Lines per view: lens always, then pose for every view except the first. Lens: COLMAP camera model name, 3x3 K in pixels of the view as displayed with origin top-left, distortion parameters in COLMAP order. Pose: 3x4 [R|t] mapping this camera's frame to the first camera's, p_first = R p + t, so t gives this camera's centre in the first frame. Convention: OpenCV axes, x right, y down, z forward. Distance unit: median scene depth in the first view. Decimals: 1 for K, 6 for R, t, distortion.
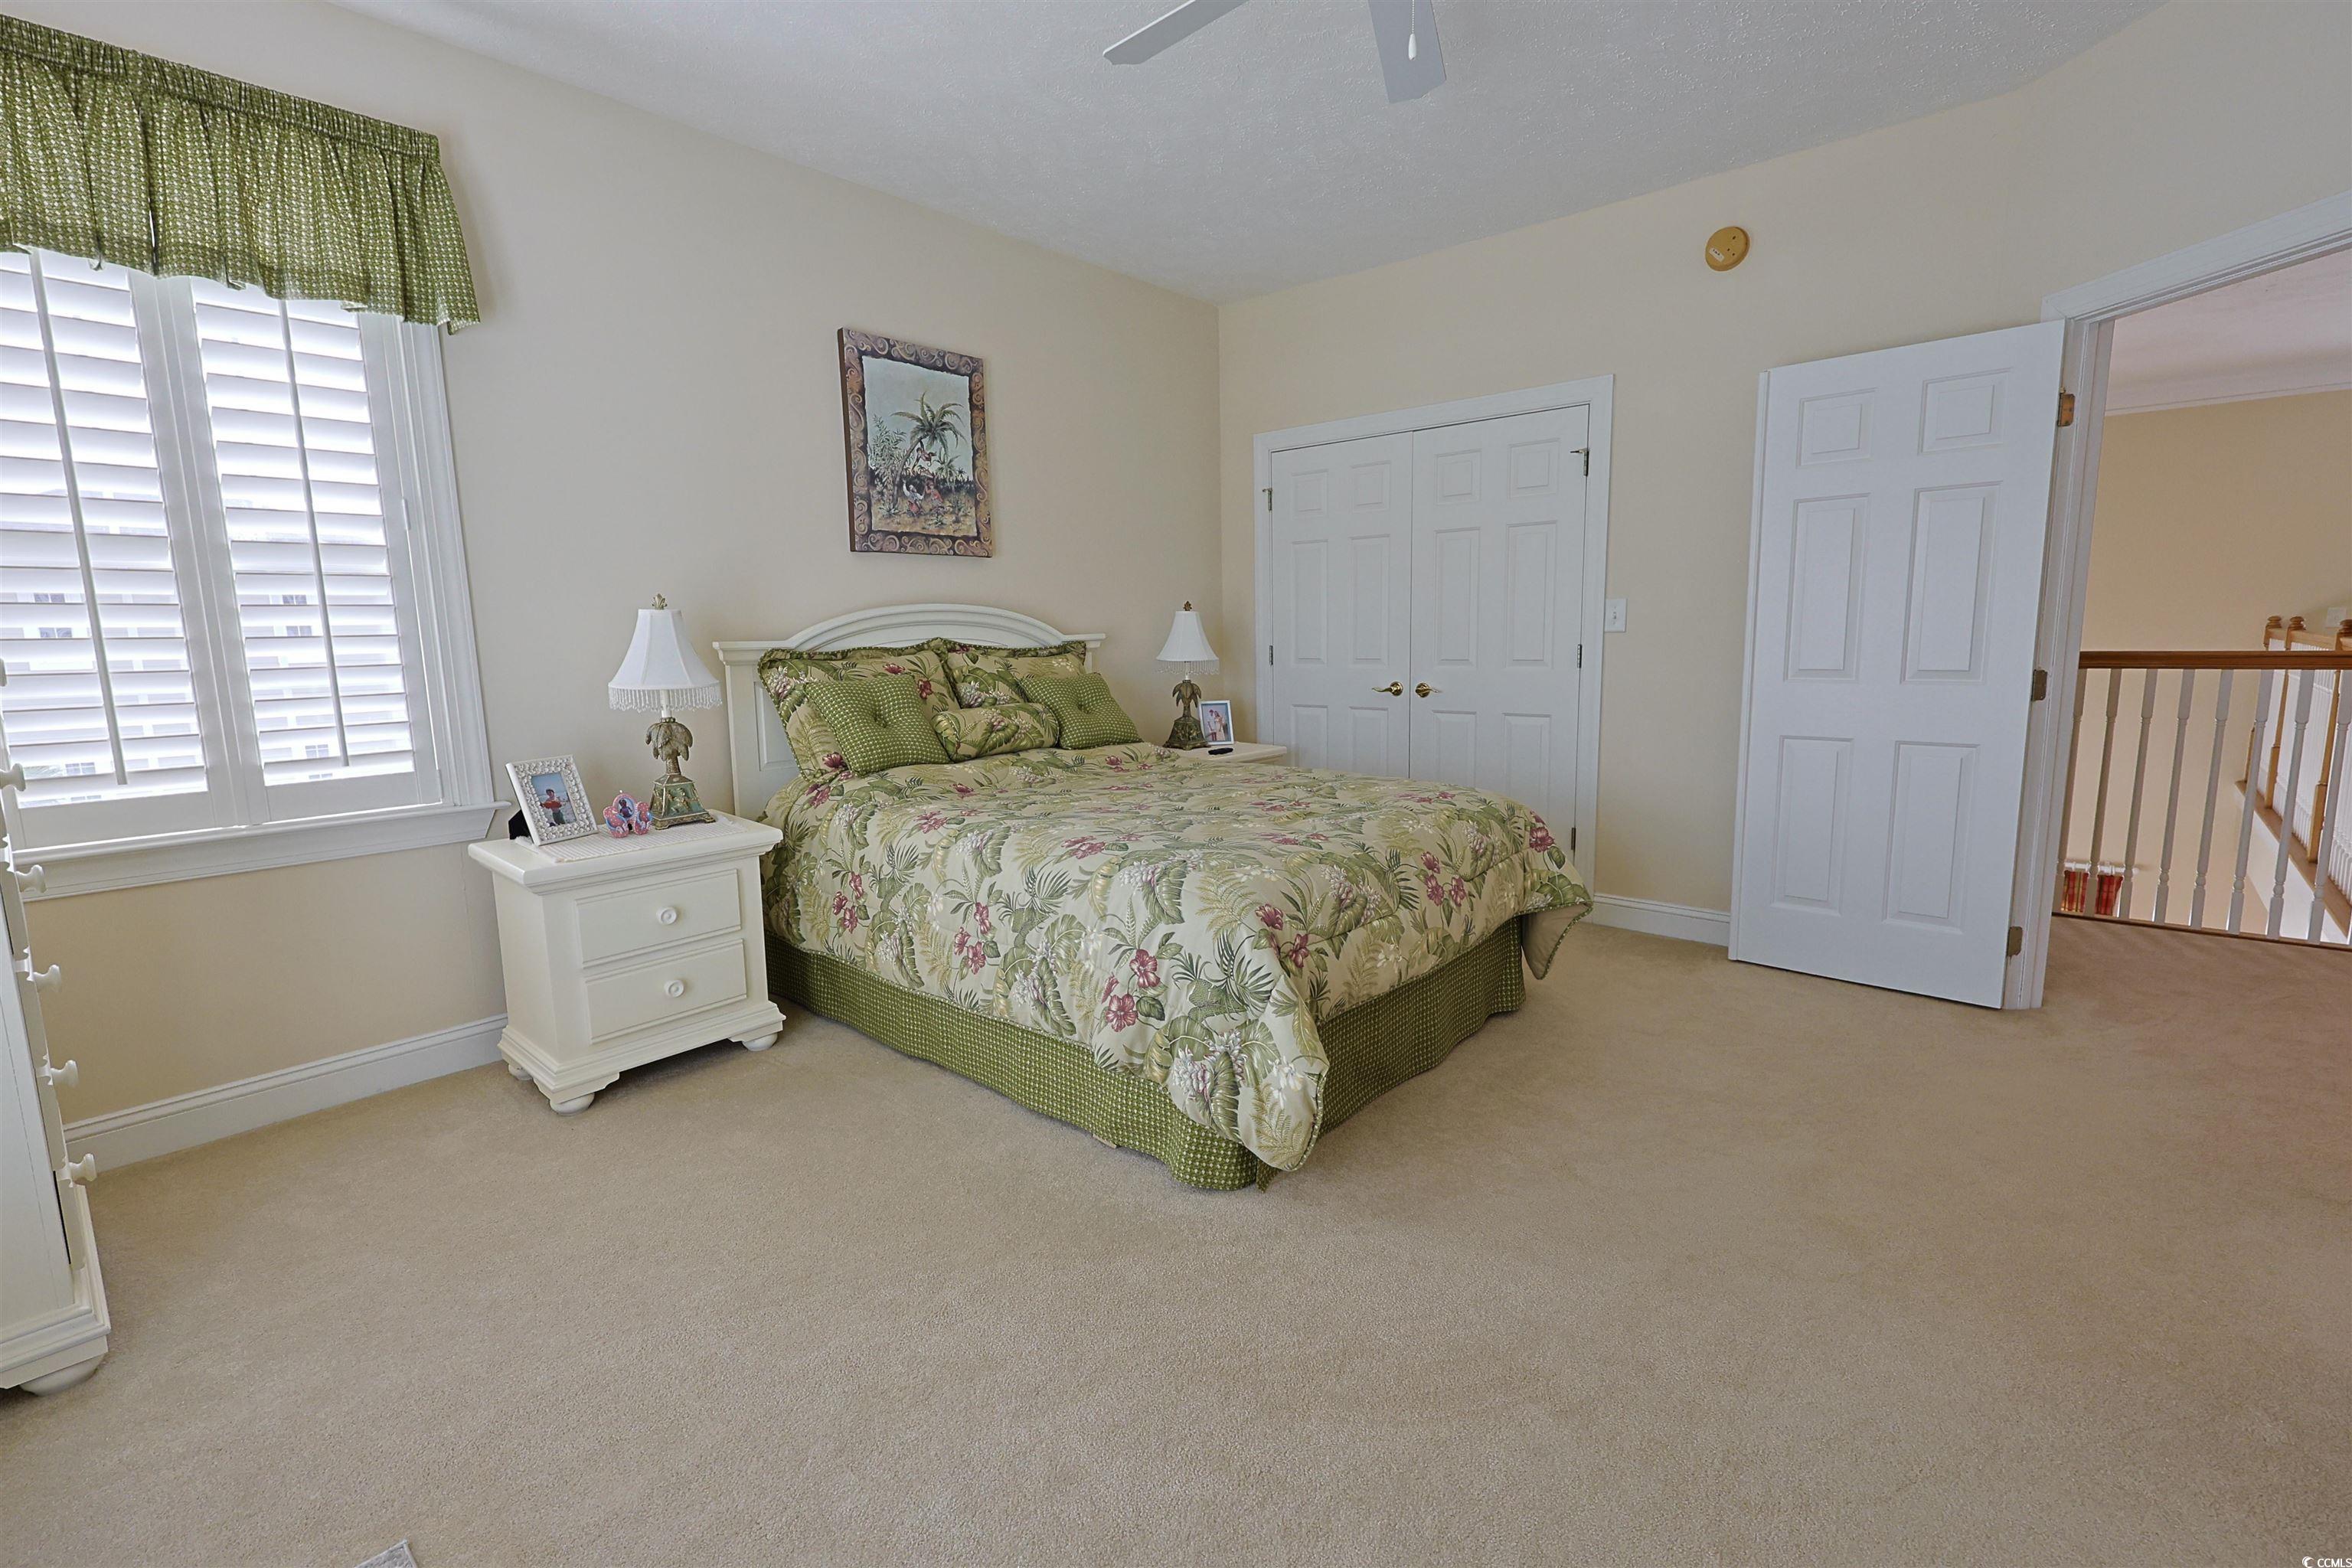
lens RADIAL K [[993.2, 0, 1239.8], [0, 993.2, 775.6], [0, 0, 1]] dist [-0.001934, 0.000285]
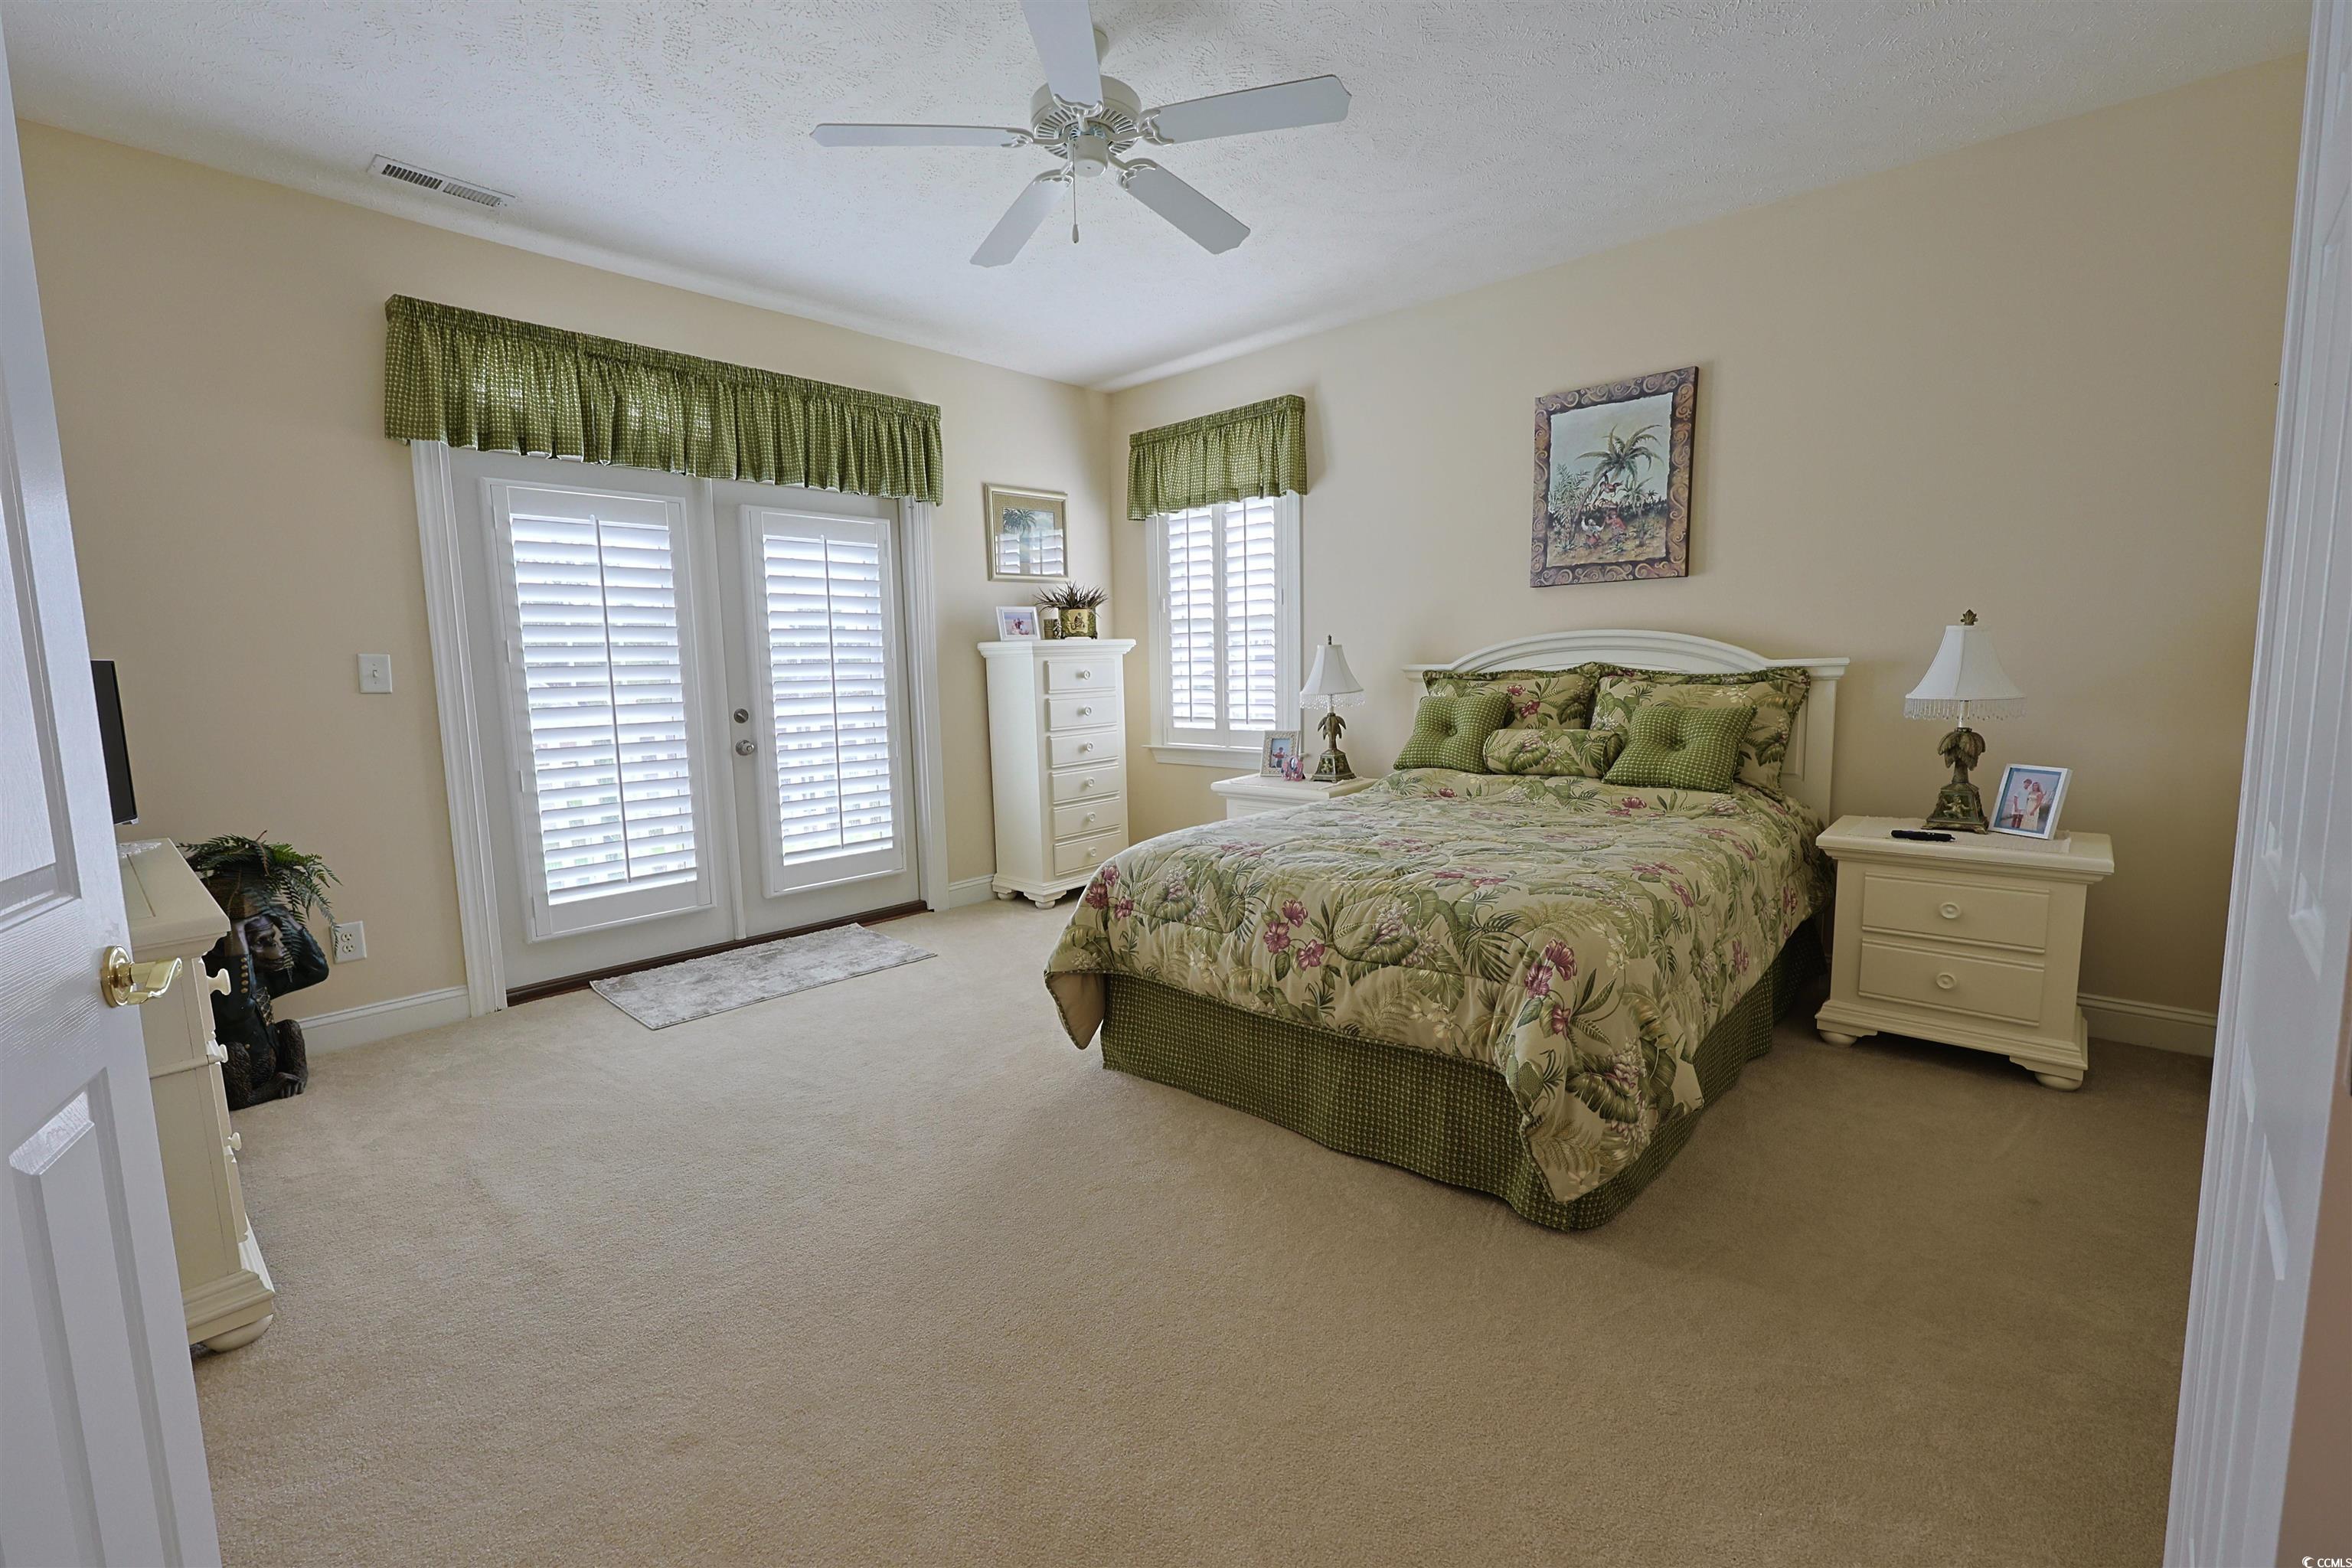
lens RADIAL K [[993.2, 0, 1180.0], [0, 993.2, 775.1], [0, 0, 1]] dist [-0.001934, 0.000285]
pose [[-0.029995, 0.127045, -0.991443, 0.775103], [-0.129952, 0.982975, 0.129892, -0.104066], [0.991066, 0.132736, -0.012975, 0.614544]]
